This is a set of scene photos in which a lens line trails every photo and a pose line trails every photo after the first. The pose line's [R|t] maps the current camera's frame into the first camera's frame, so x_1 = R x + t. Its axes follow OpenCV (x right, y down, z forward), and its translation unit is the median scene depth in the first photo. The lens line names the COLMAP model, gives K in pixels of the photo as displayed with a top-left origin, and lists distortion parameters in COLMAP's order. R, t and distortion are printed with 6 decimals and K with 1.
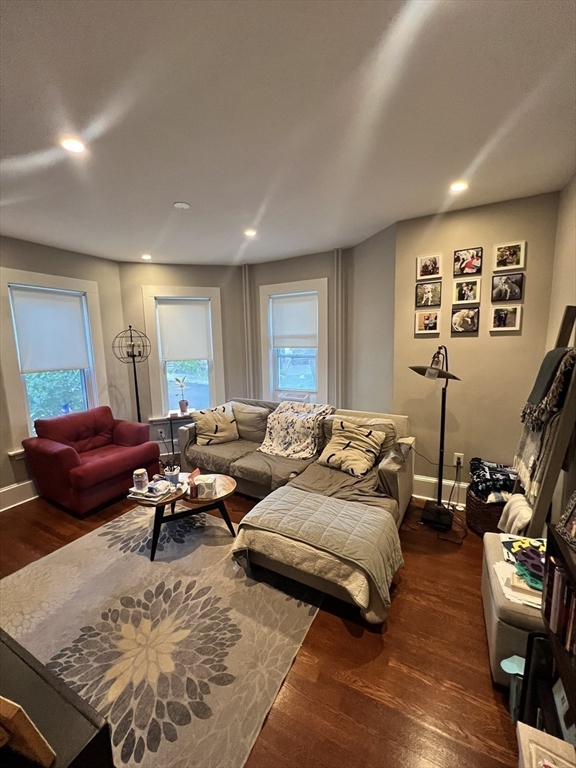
lens RADIAL K [[307.7, 0, 287.9], [0, 307.7, 383.1], [0, 0, 1]] dist [-0.003210, -0.000329]
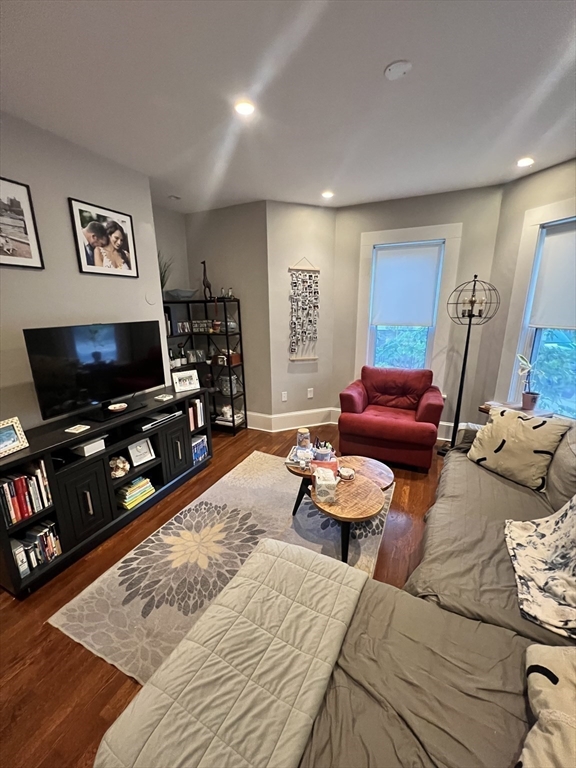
lens RADIAL K [[307.7, 0, 290.4], [0, 307.7, 381.4], [0, 0, 1]] dist [-0.003210, -0.000329]
pose [[0.046691, 0.260220, -0.964420, 0.277966], [-0.131695, 0.958649, 0.252287, -0.070302], [0.990190, 0.115230, 0.079030, 0.547495]]
